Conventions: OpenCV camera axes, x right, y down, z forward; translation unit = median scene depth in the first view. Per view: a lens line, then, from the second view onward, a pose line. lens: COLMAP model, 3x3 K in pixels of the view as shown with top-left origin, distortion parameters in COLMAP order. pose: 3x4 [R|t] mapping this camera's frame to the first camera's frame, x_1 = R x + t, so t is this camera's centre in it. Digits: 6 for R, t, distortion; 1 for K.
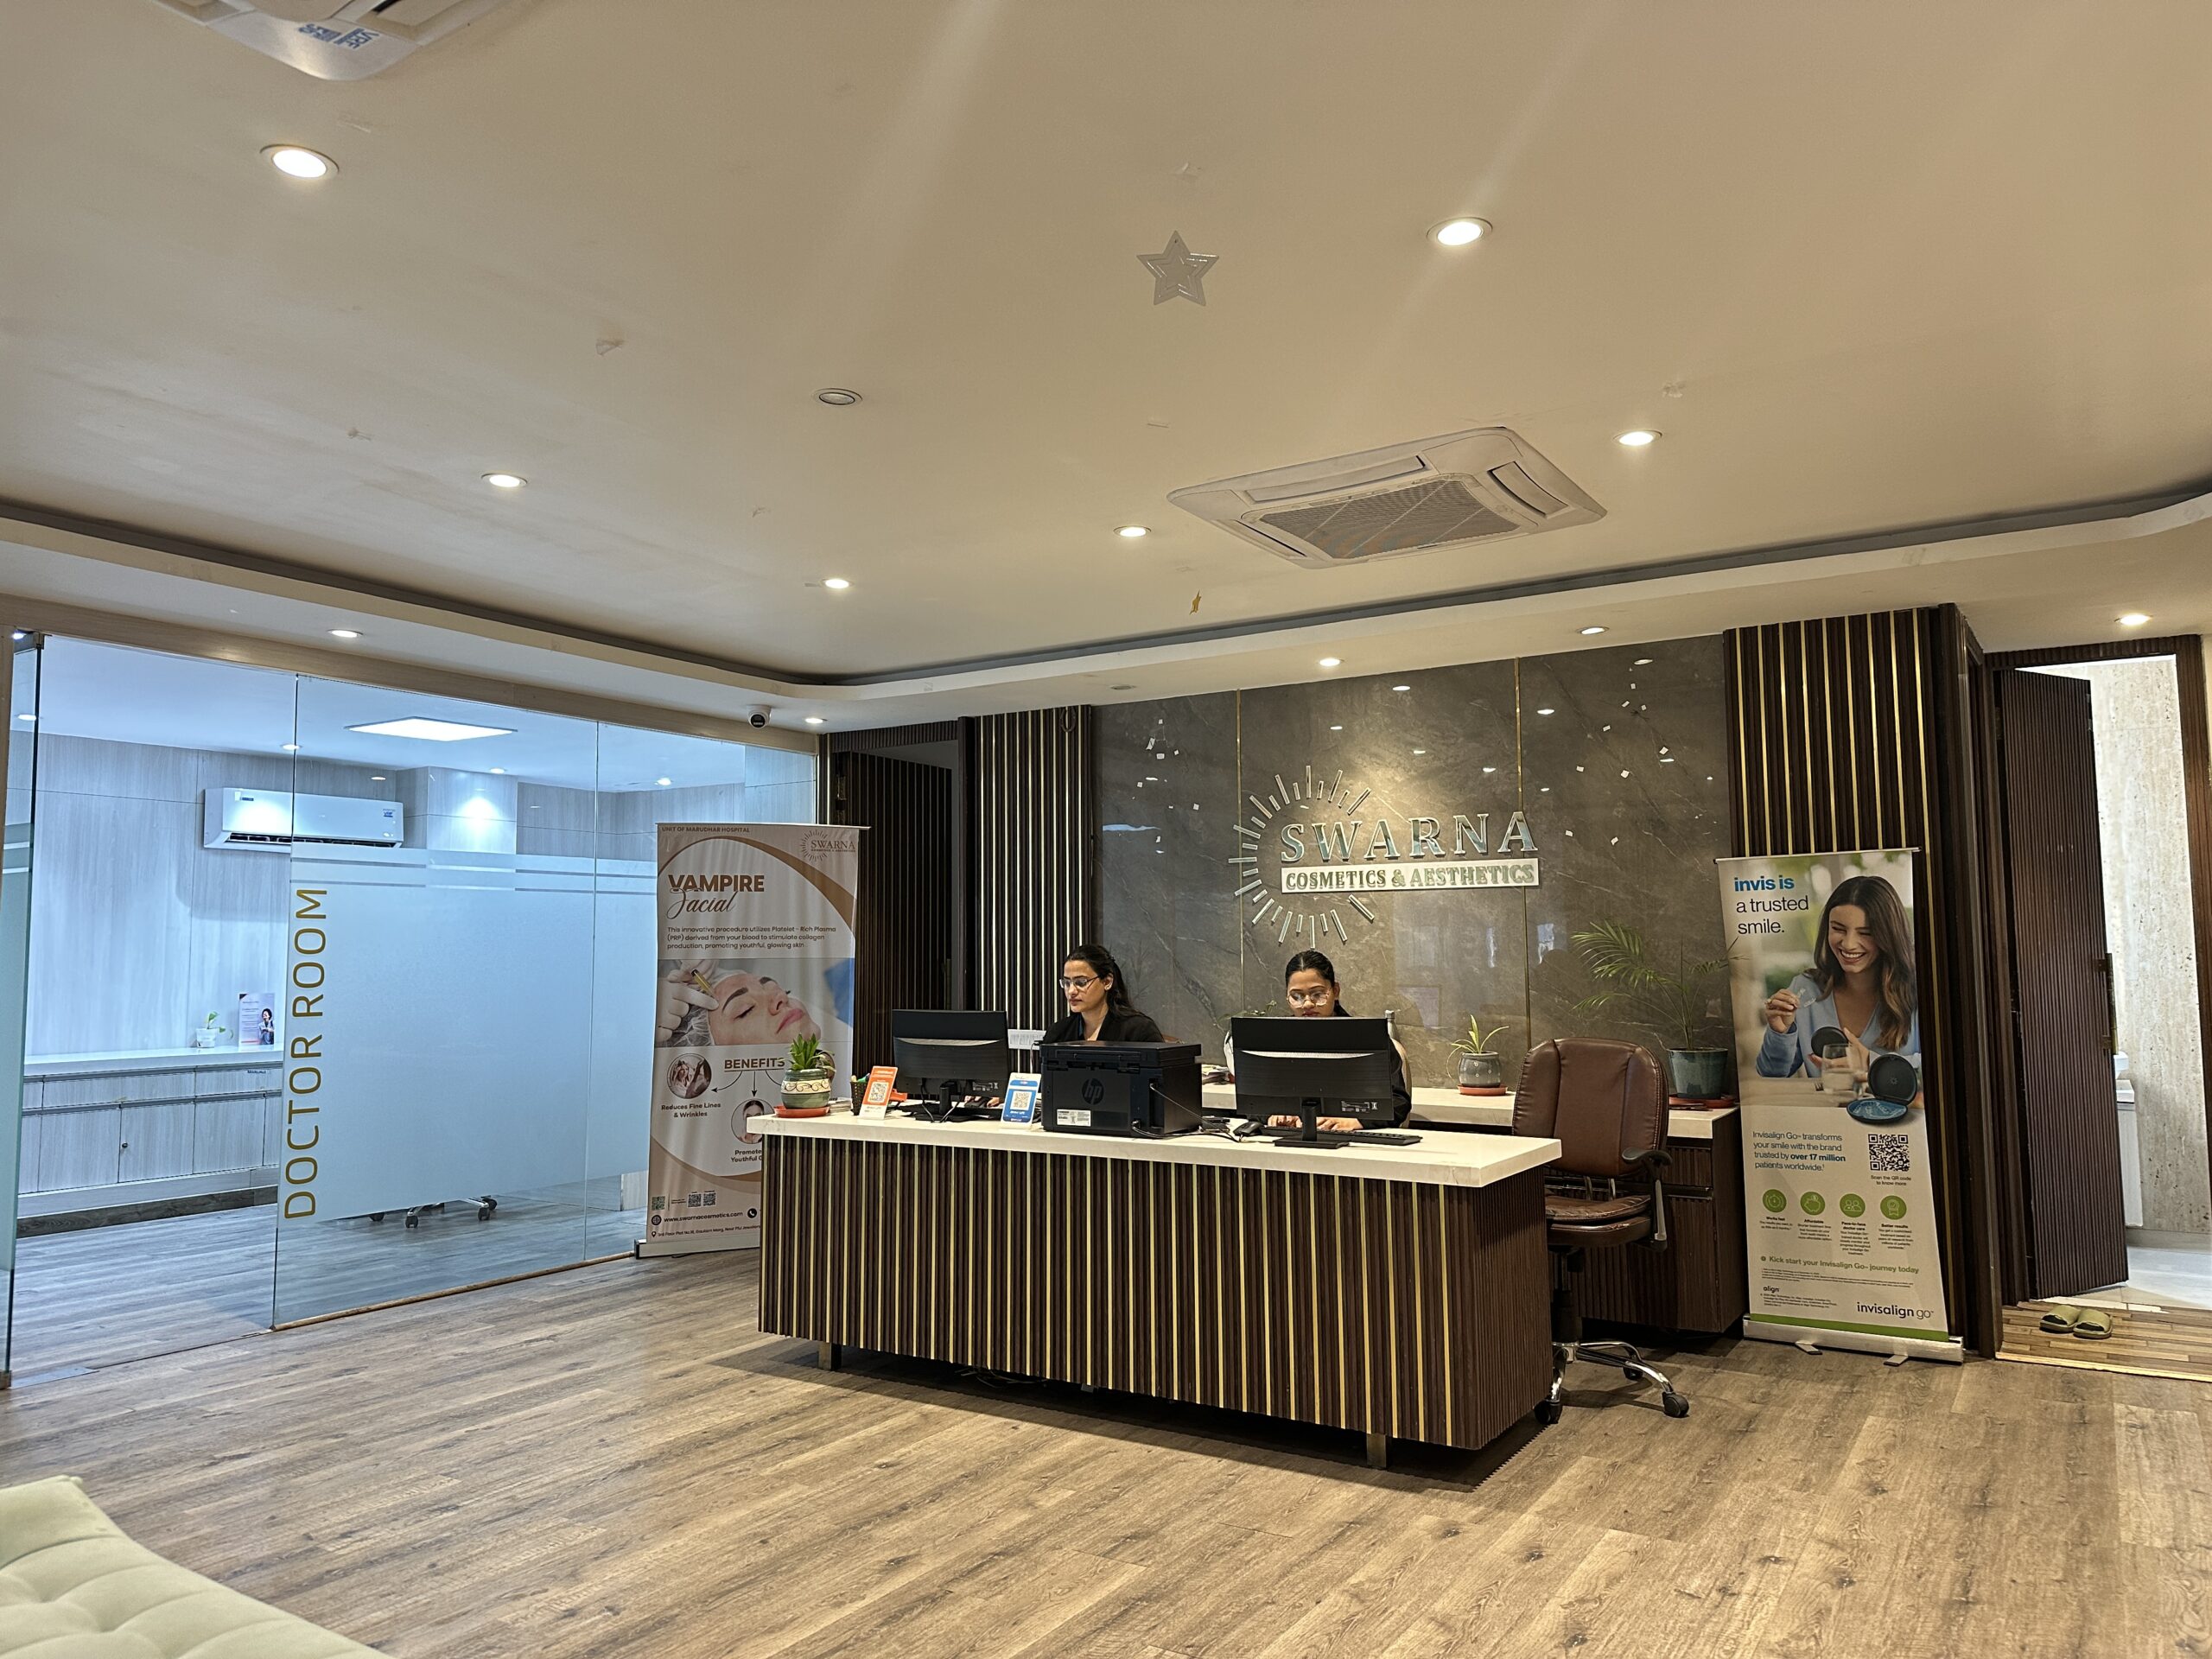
lens RADIAL K [[1543.6, 0, 1106.0], [0, 1543.6, 829.5], [0, 0, 1]] dist [0.071202, -0.107389]
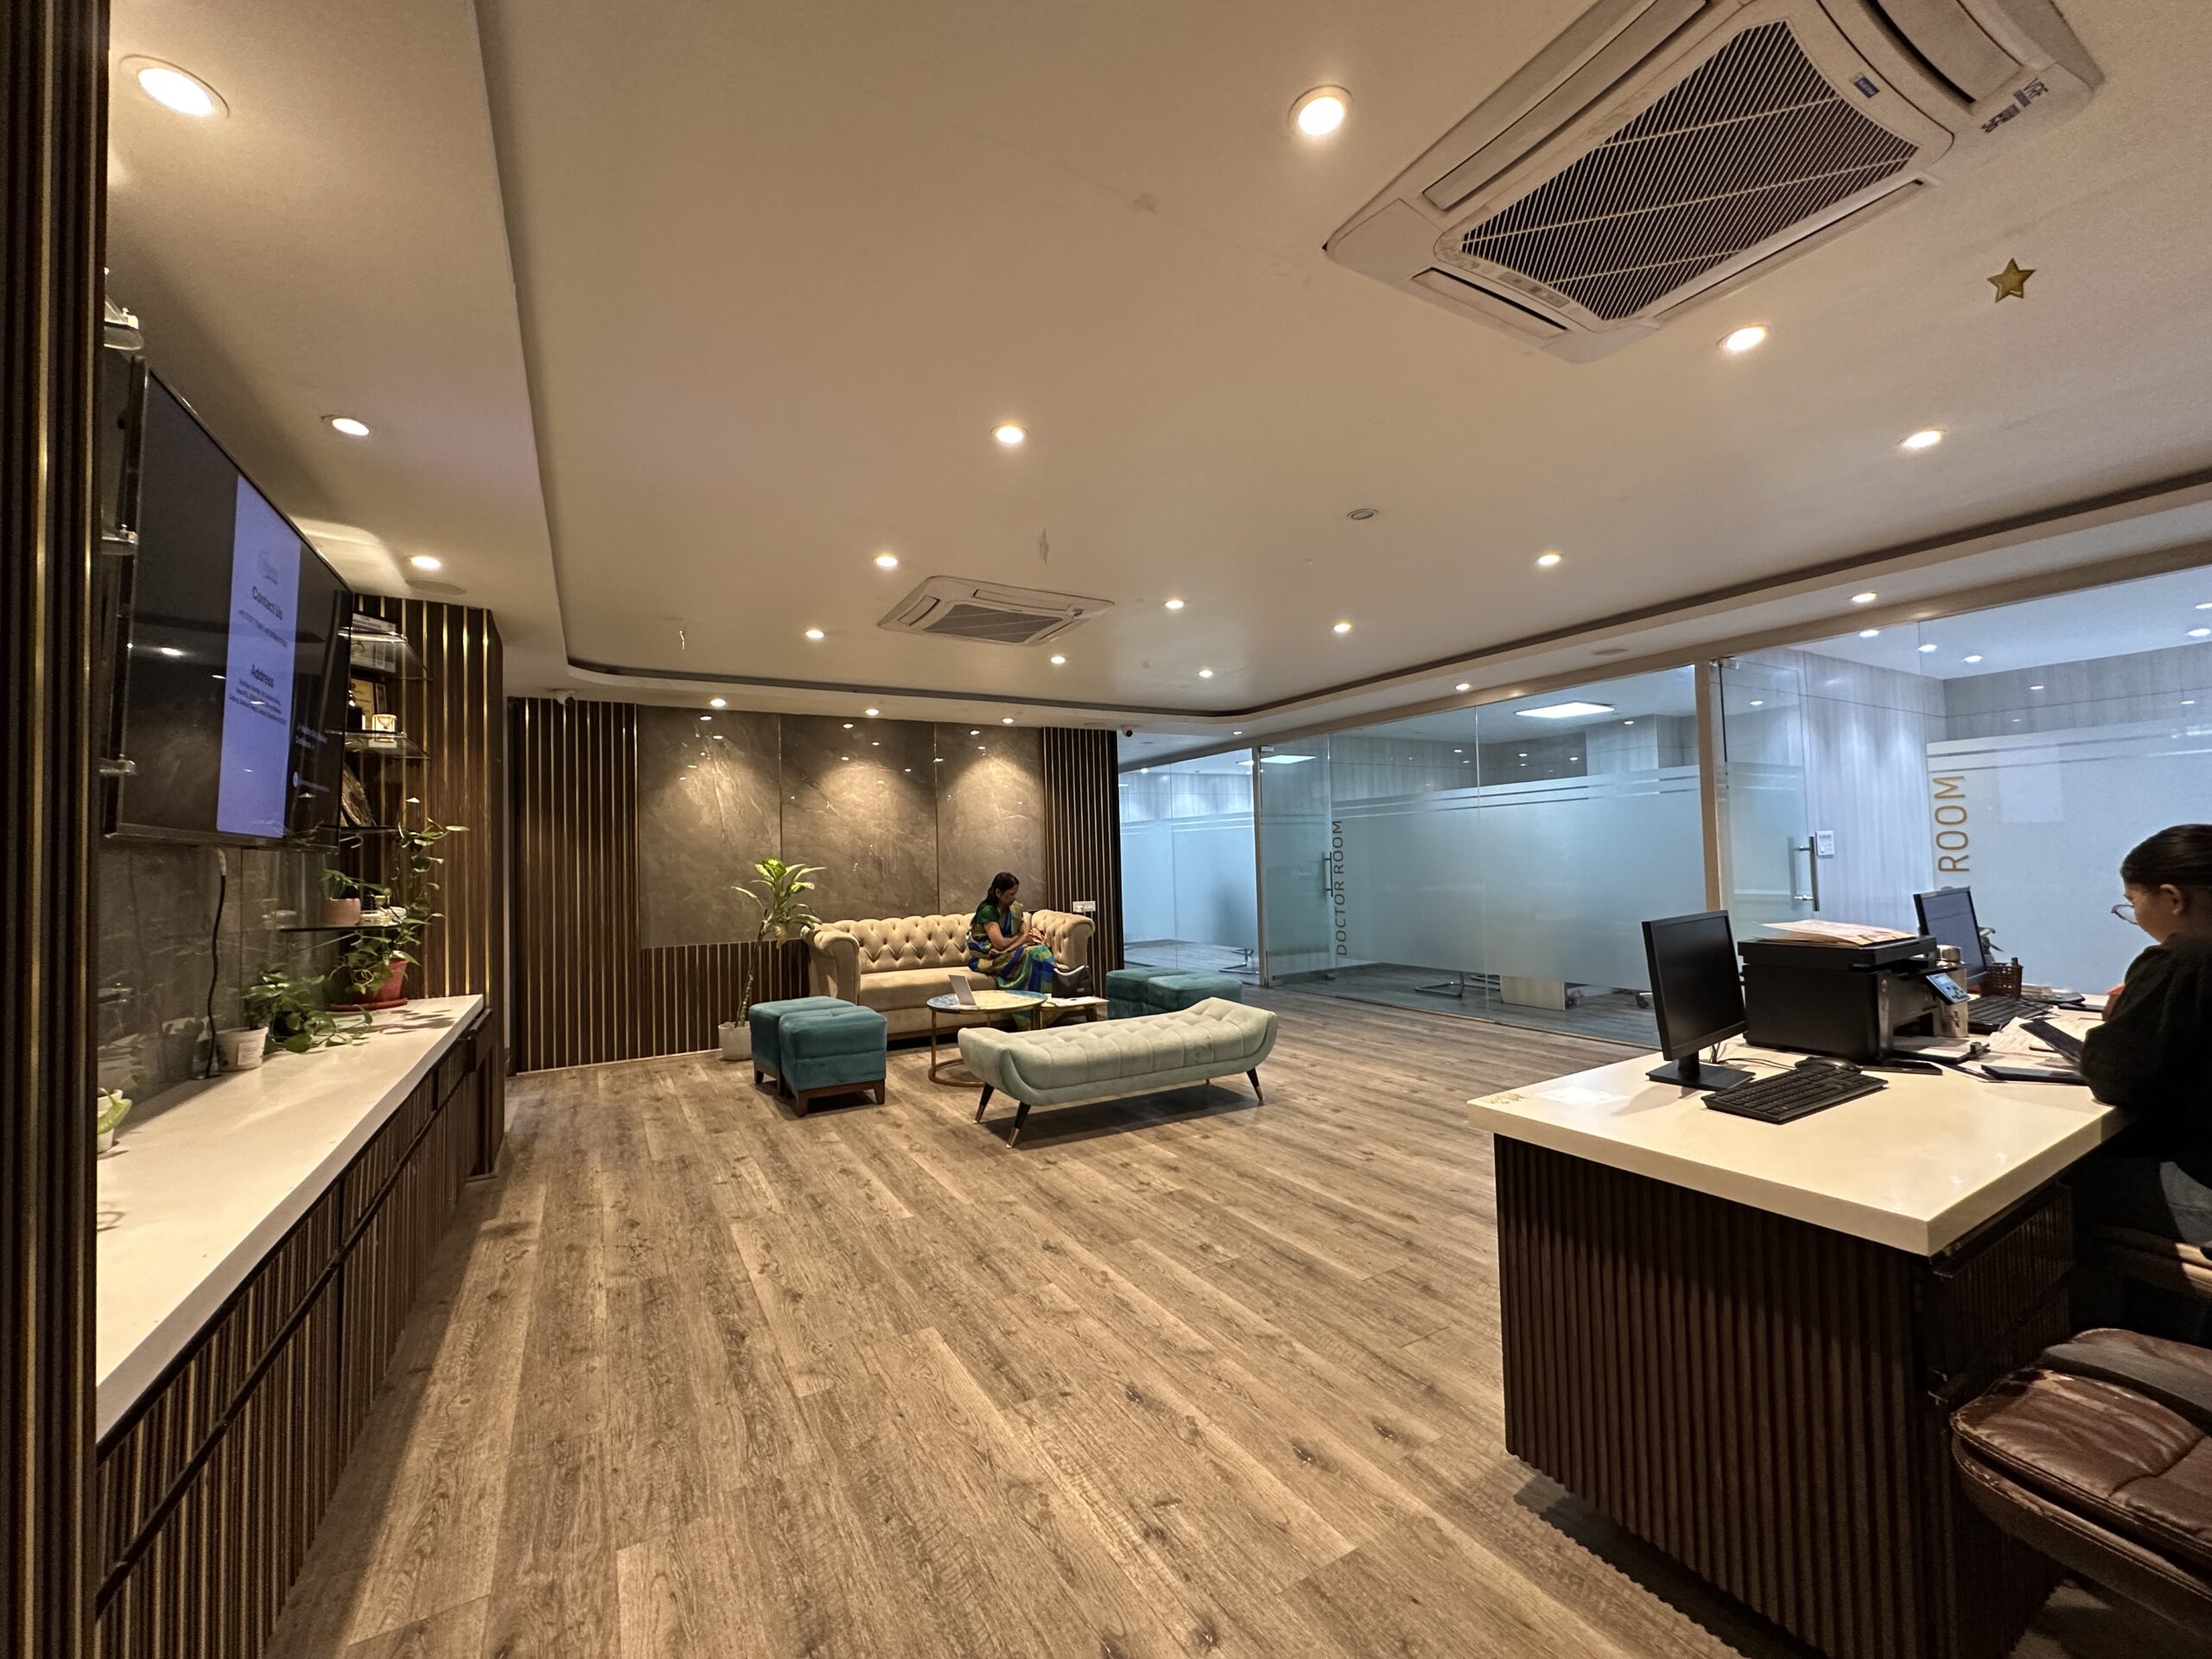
lens RADIAL K [[882.7, 0, 1106.0], [0, 882.7, 829.5], [0, 0, 1]] dist [-0.009265, 0.000051]
pose [[-0.459714, -0.011595, -0.887991, 0.839150], [0.105578, 0.992110, -0.067612, 0.099561], [0.881769, -0.124835, -0.454863, 1.205676]]
